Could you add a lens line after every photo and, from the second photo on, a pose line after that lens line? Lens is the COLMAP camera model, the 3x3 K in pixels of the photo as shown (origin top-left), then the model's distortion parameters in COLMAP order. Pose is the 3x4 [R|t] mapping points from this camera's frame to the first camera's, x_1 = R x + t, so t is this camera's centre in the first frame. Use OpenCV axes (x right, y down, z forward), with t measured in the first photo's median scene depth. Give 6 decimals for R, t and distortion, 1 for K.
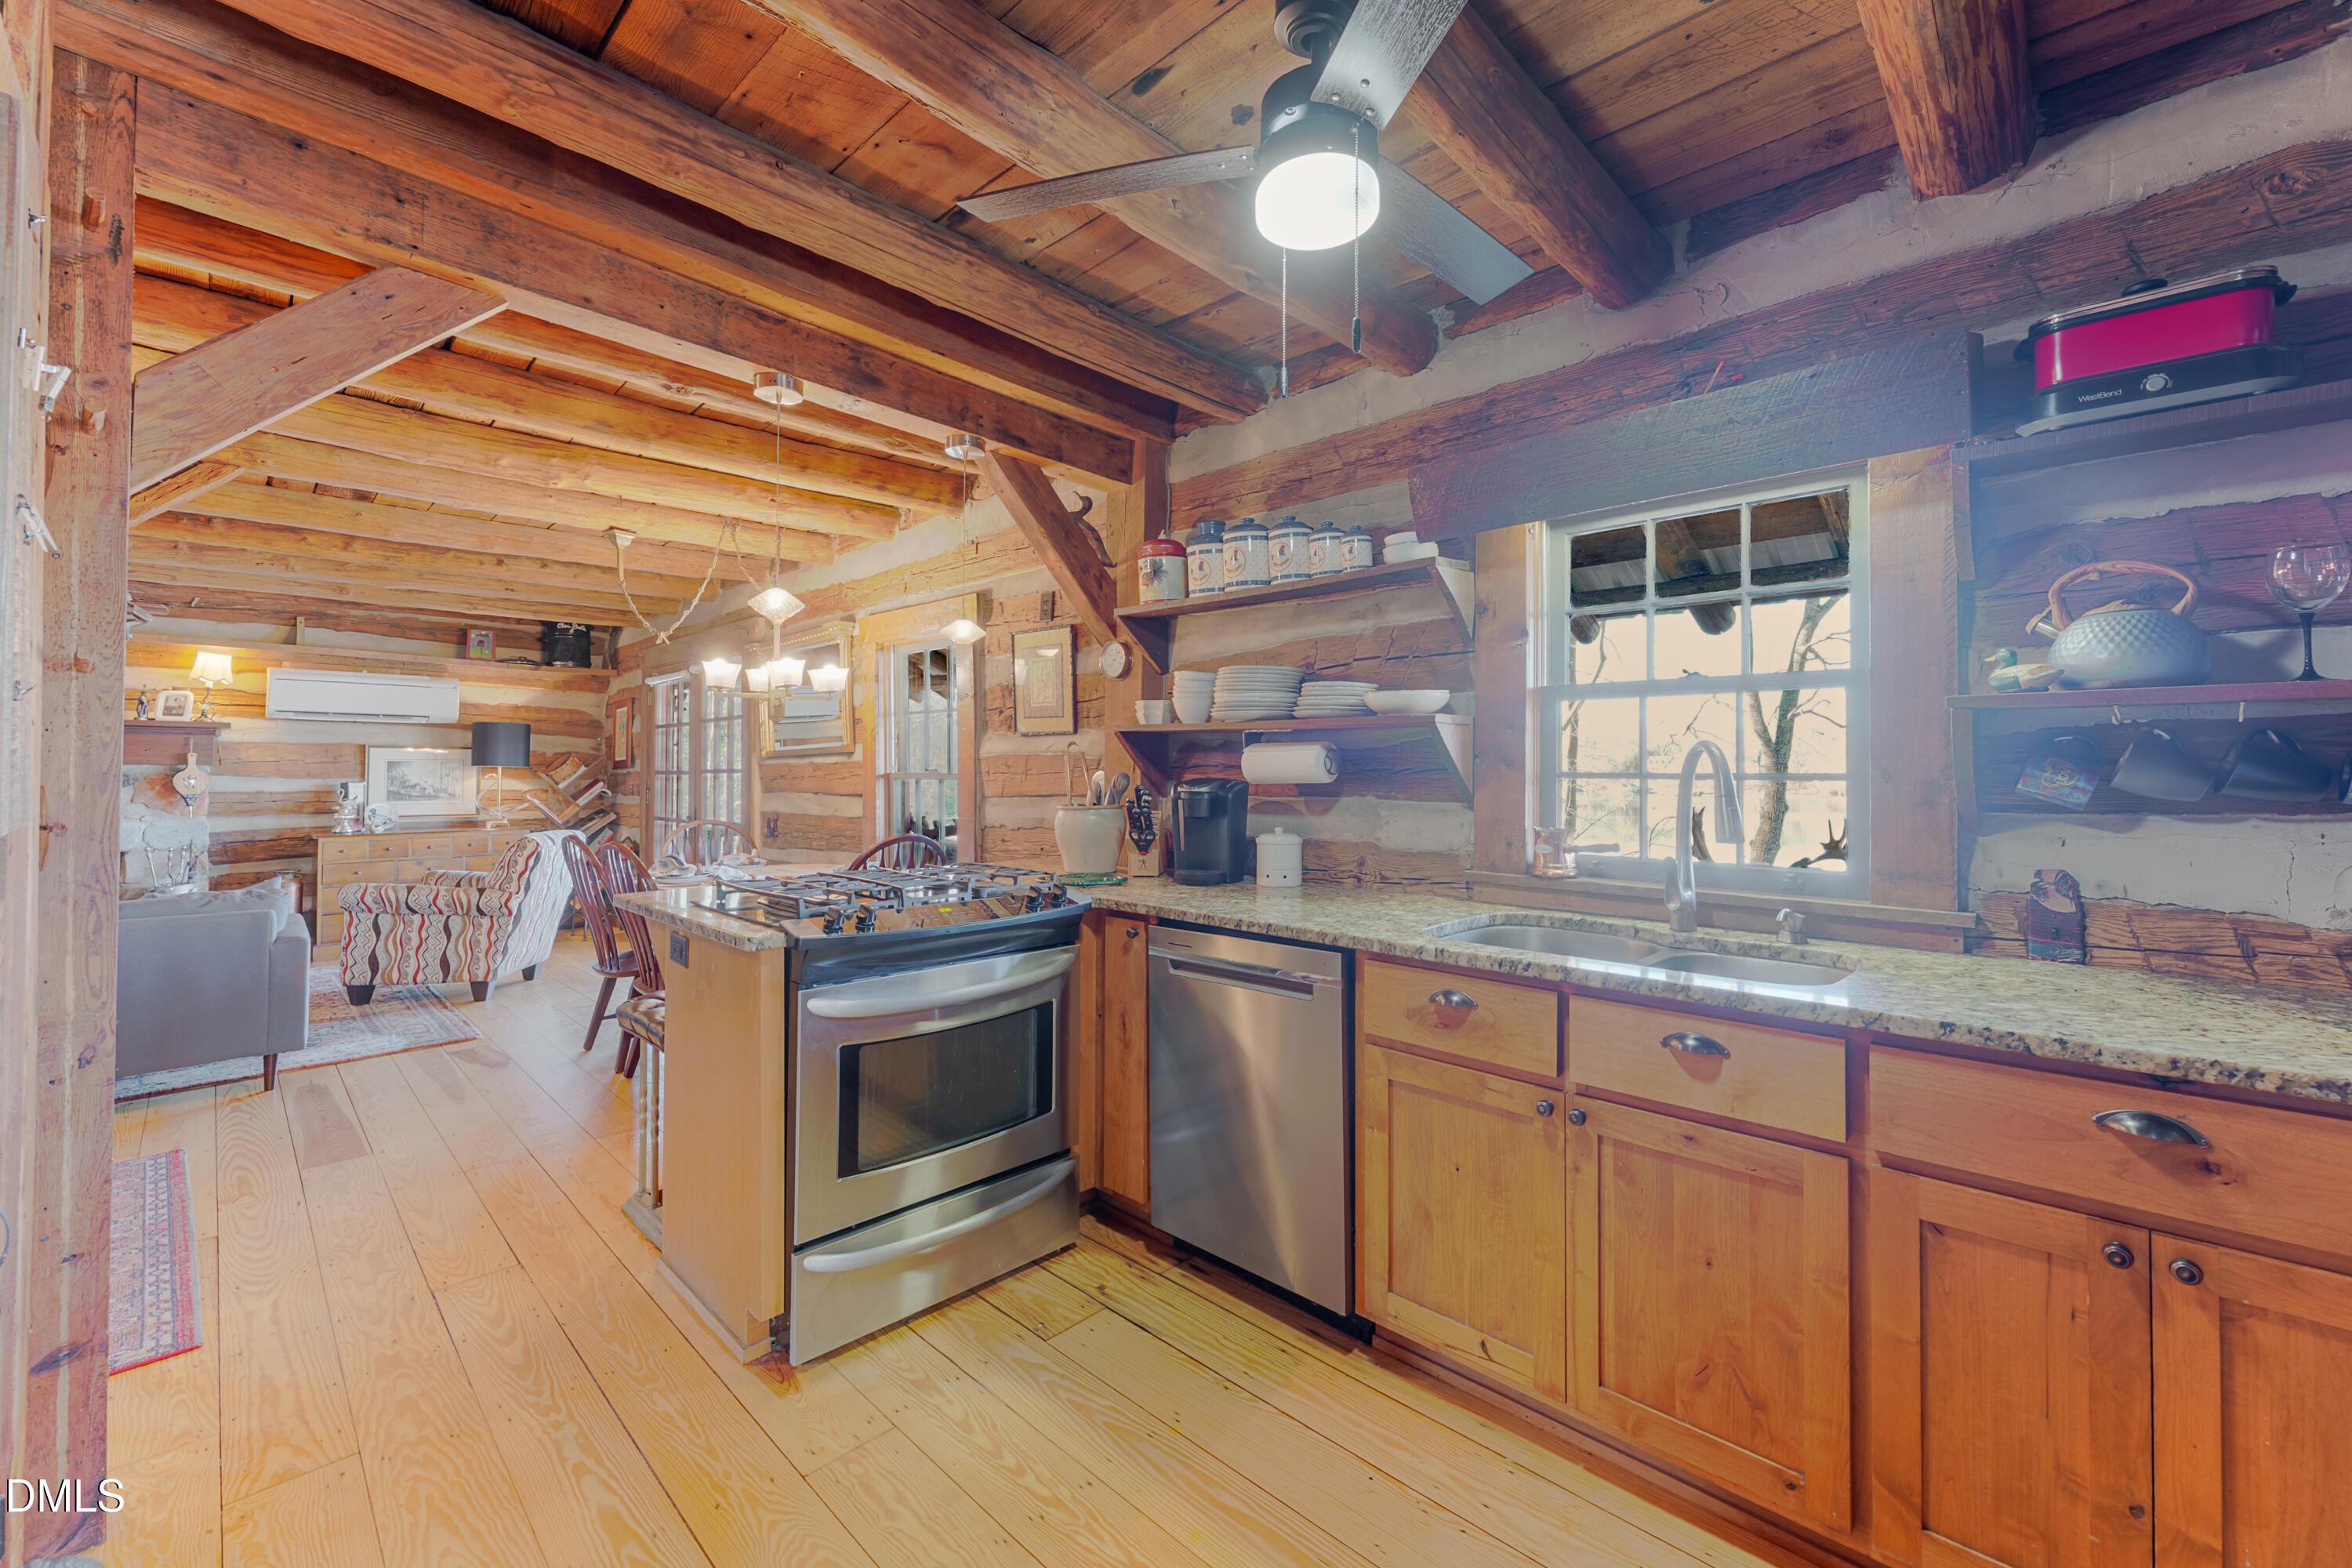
lens RADIAL K [[944.3, 0, 1173.1], [0, 944.3, 758.6], [0, 0, 1]] dist [0.000966, -0.000446]
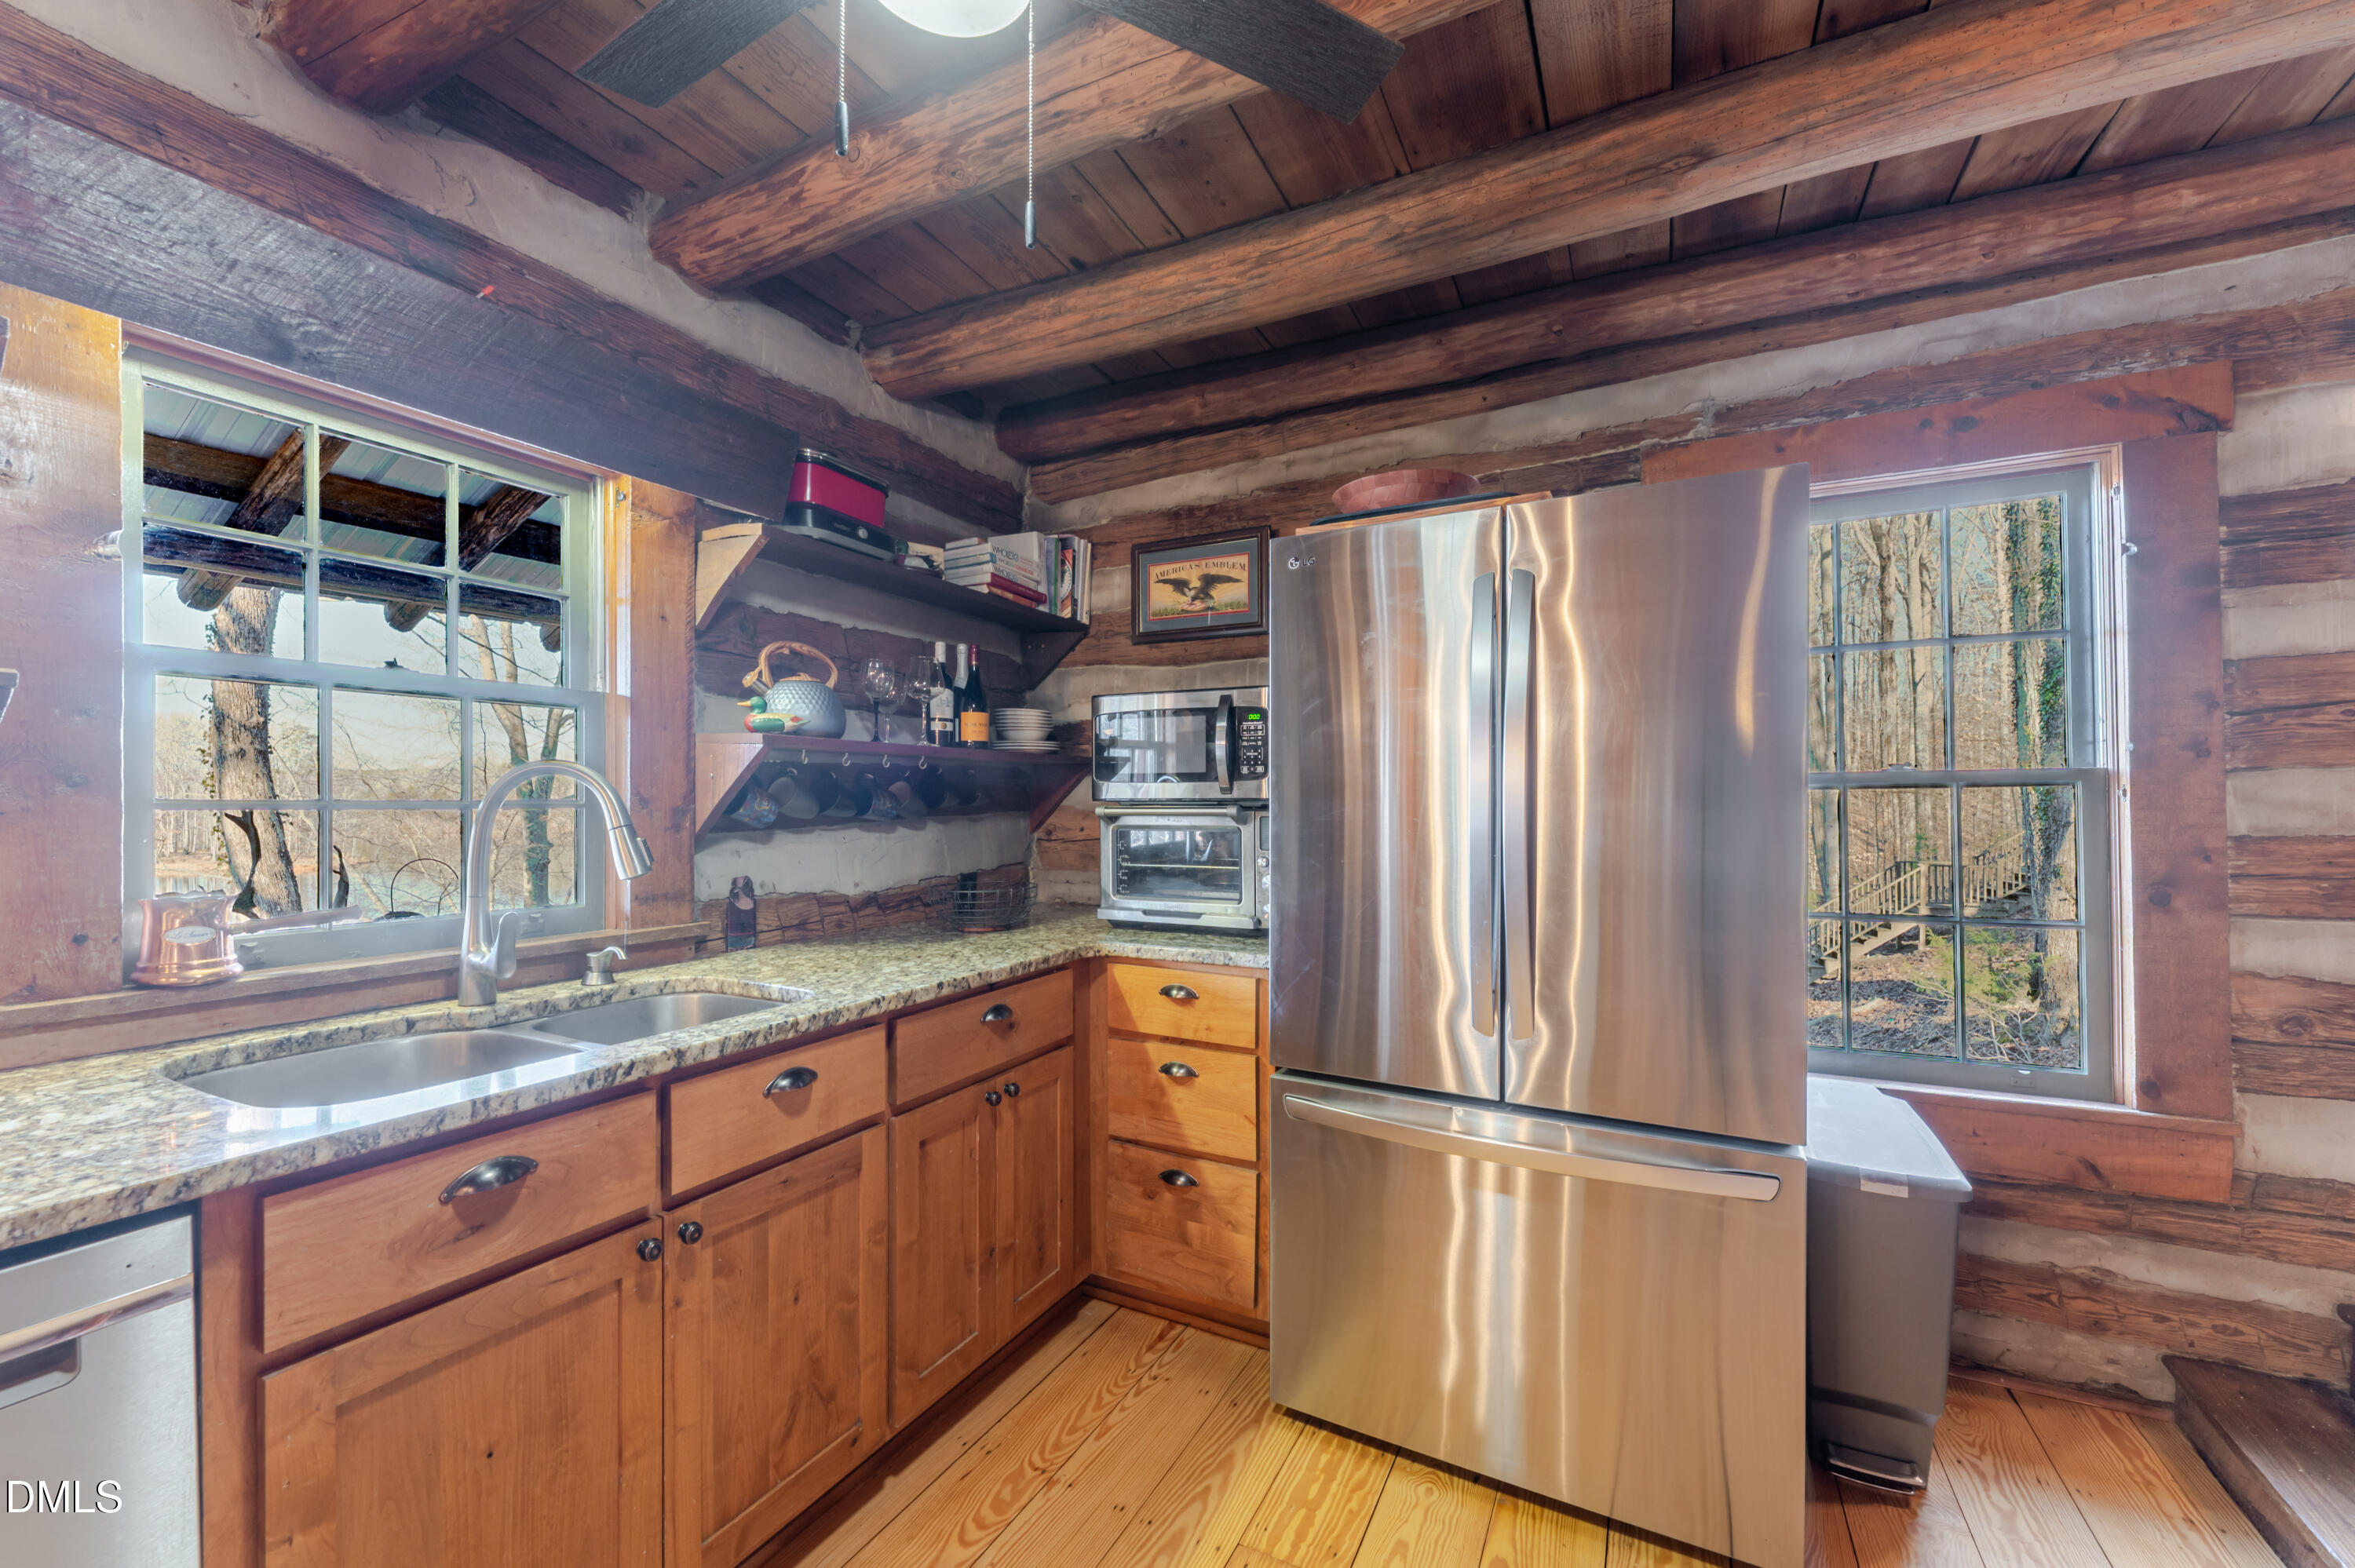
lens RADIAL K [[945.3, 0, 1169.4], [0, 945.3, 806.2], [0, 0, 1]] dist [0.000966, -0.000446]
pose [[-0.290050, -0.003693, 0.957004, -0.429622], [-0.009479, 0.999955, 0.000986, 0.017316], [-0.956965, -0.008785, -0.290072, 0.820735]]
